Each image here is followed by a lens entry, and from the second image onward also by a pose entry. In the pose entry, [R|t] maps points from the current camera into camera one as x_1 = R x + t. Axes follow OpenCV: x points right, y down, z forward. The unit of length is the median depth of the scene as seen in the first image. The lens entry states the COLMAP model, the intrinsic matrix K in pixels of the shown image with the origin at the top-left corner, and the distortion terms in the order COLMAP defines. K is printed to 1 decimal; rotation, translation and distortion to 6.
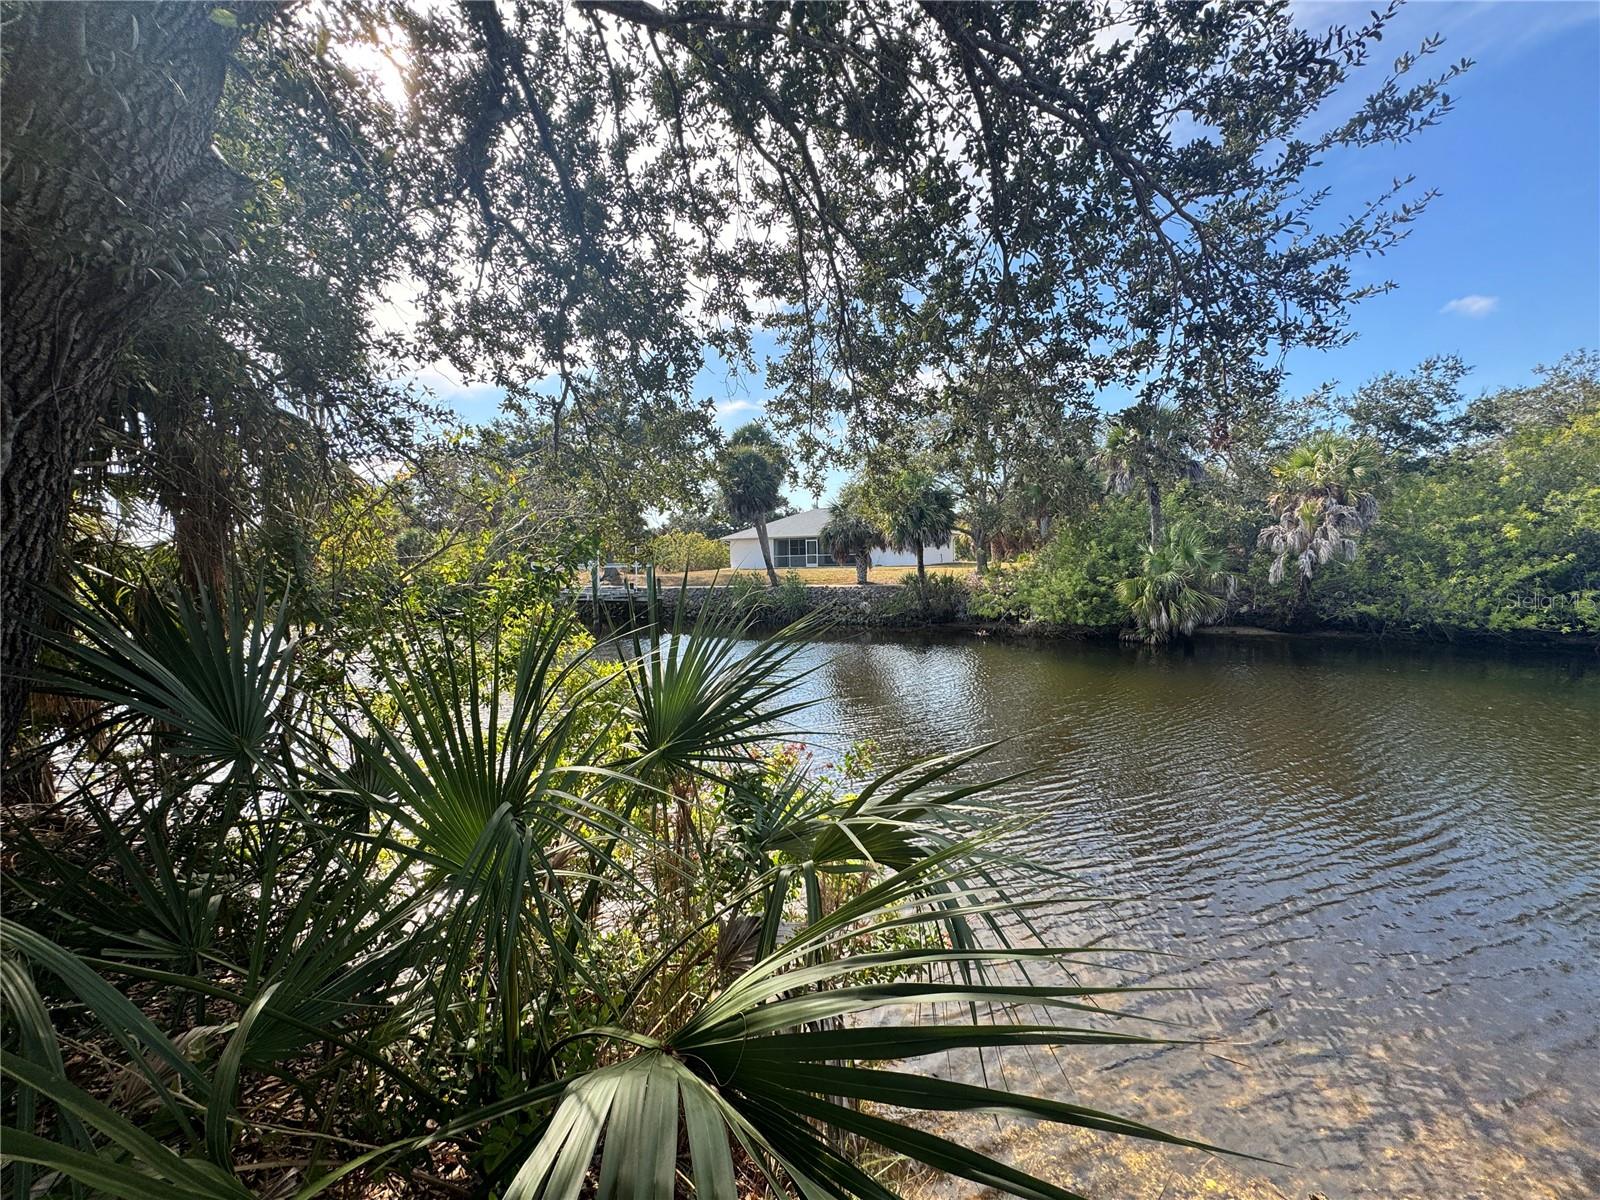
lens RADIAL K [[642.7, 0, 801.9], [0, 642.7, 595.4], [0, 0, 1]] dist [0.001491, 0.000366]
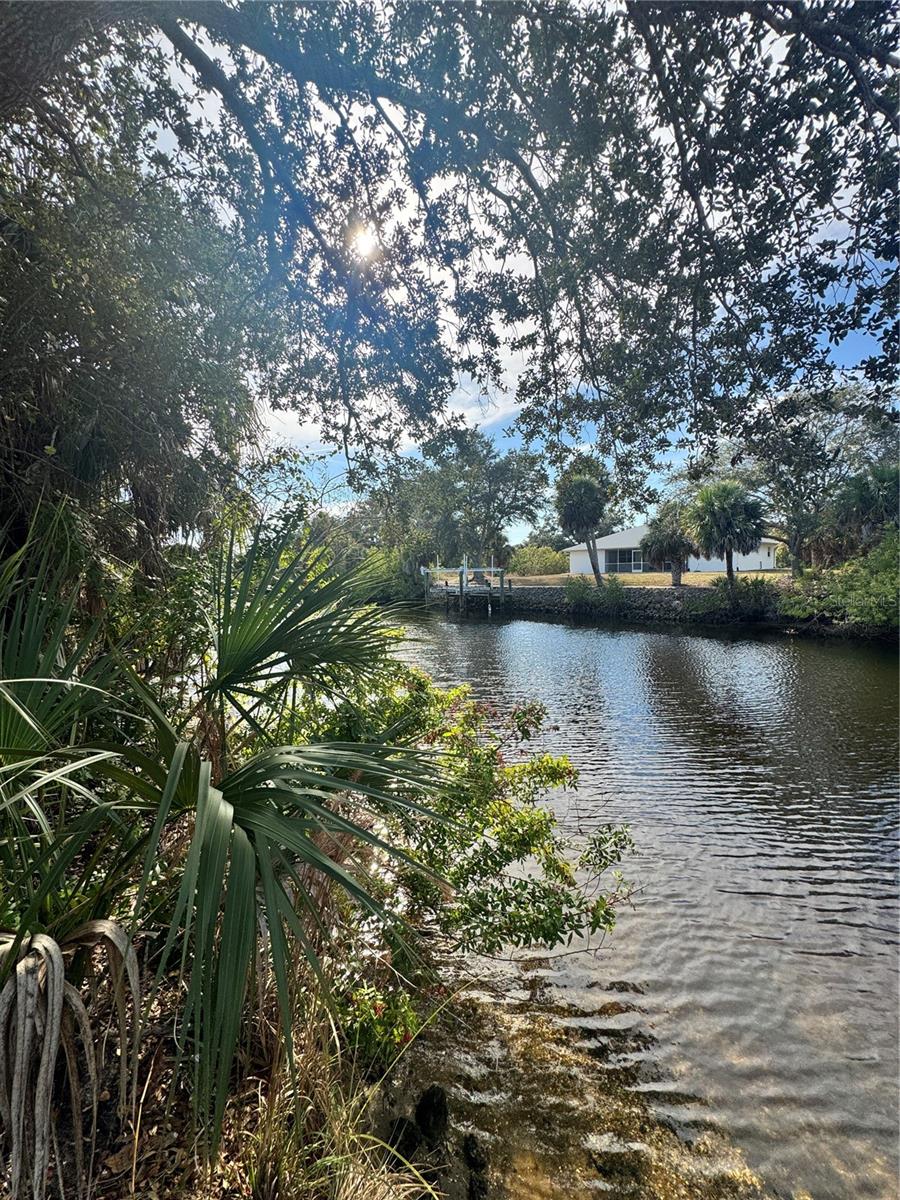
lens RADIAL K [[479.4, 0, 450.0], [0, 479.4, 600.0], [0, 0, 1]] dist [-0.001730, 0.000135]
pose [[0.930514, 0.025823, -0.365345, 0.148255], [-0.022276, 0.999655, 0.013920, 0.026784], [0.365578, -0.004814, 0.930768, 0.125339]]
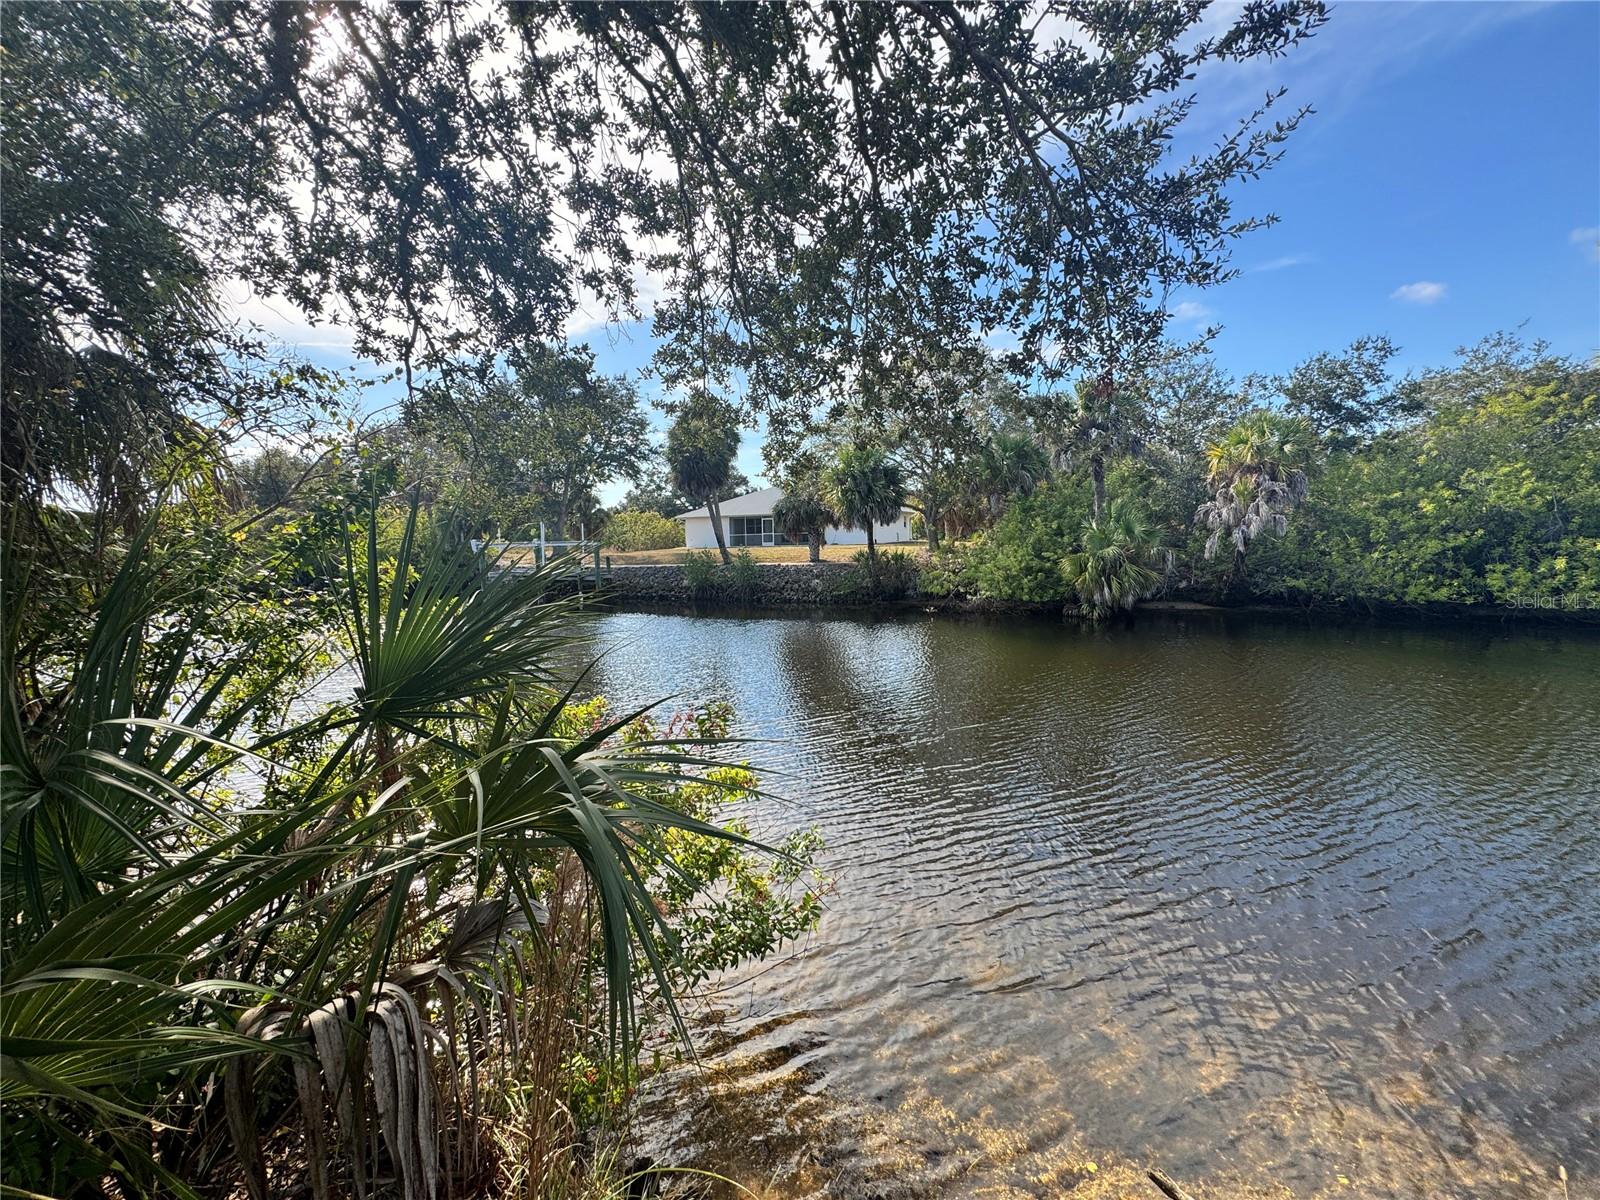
lens RADIAL K [[641.0, 0, 800.9], [0, 641.0, 599.7], [0, 0, 1]] dist [0.000960, 0.000394]
pose [[0.998542, -0.006032, 0.053635, 0.095980], [0.004077, 0.999326, 0.036485, 0.023099], [-0.053819, -0.036213, 0.997894, 0.043023]]
